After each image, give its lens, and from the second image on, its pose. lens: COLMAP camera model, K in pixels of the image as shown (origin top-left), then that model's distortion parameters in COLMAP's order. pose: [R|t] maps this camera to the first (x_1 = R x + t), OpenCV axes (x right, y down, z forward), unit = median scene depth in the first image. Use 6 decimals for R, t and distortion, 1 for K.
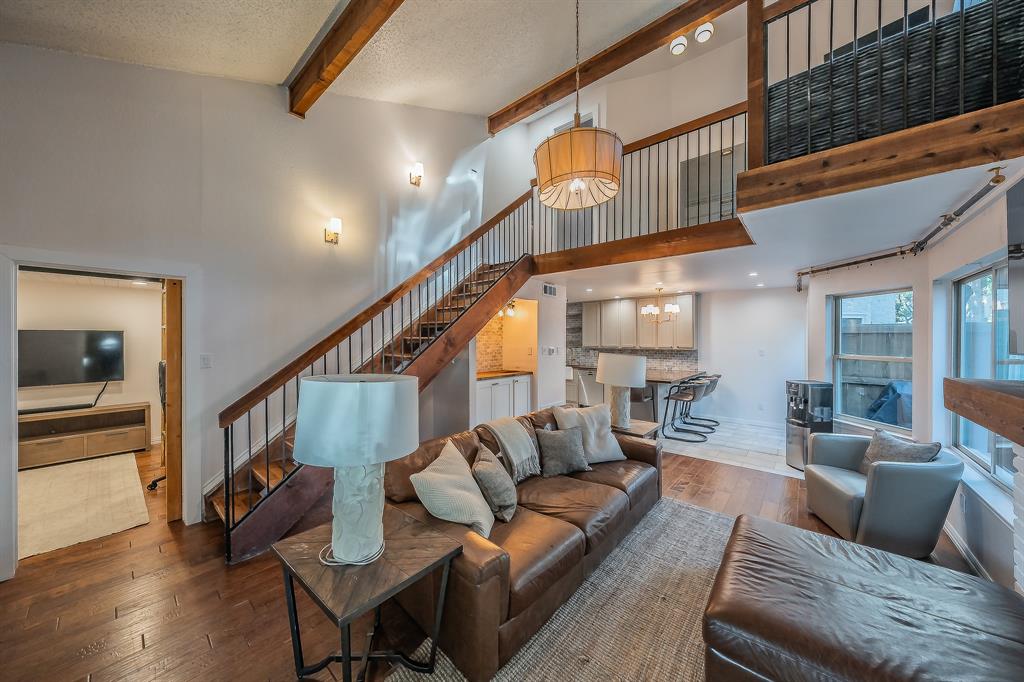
lens RADIAL K [[346.6, 0, 512.0], [0, 346.6, 341.0], [0, 0, 1]] dist [-0.001178, -0.000131]
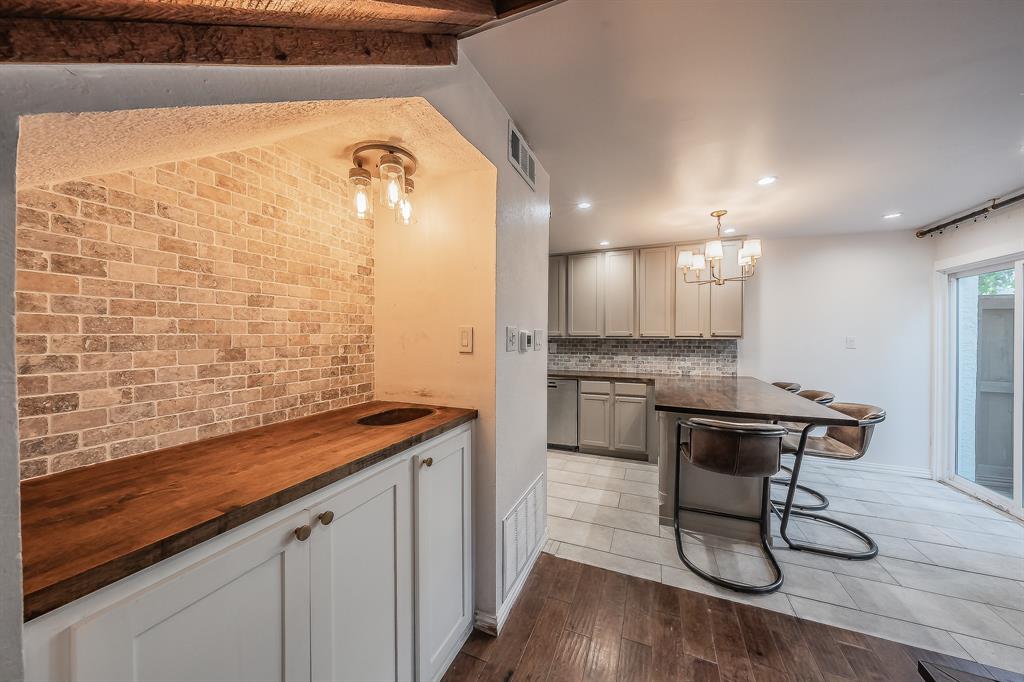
lens RADIAL K [[346.6, 0, 512.0], [0, 346.6, 341.0], [0, 0, 1]] dist [-0.001178, -0.000131]
pose [[0.953963, -0.004468, 0.299890, -0.000833], [0.000462, 0.999910, 0.013425, 0.019414], [-0.299923, -0.012669, 0.953879, 0.539714]]
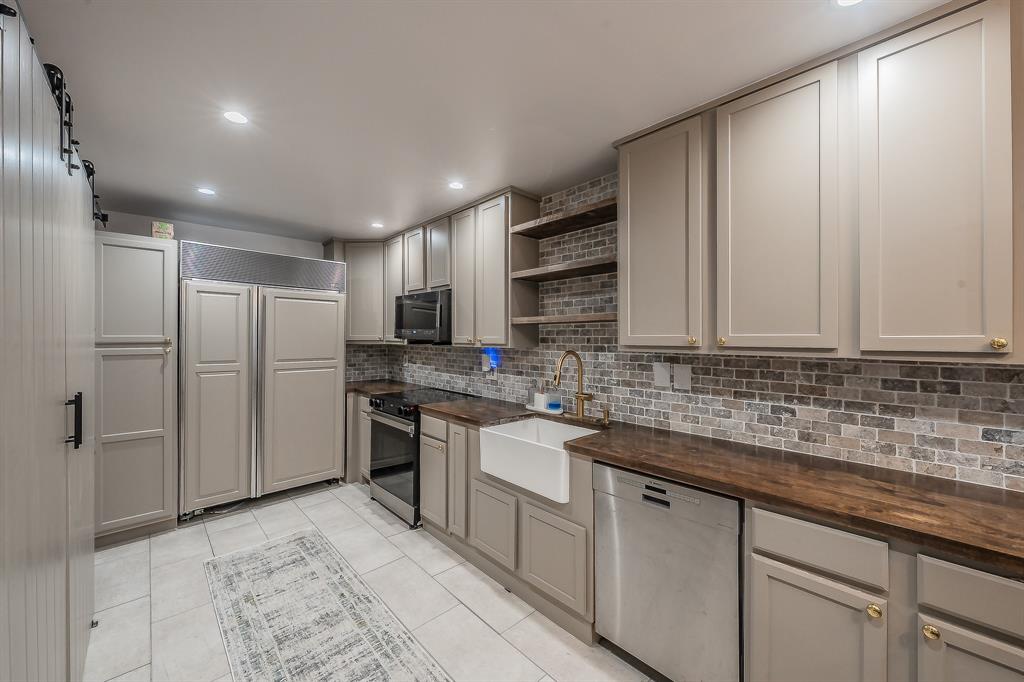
lens RADIAL K [[398.7, 0, 511.1], [0, 398.7, 336.3], [0, 0, 1]] dist [0.000337, 0.000112]
pose [[0.992394, 0.005172, -0.122997, 0.193747], [-0.006349, 0.999938, -0.009178, 0.015080], [0.122941, 0.009890, 0.992365, 0.857613]]
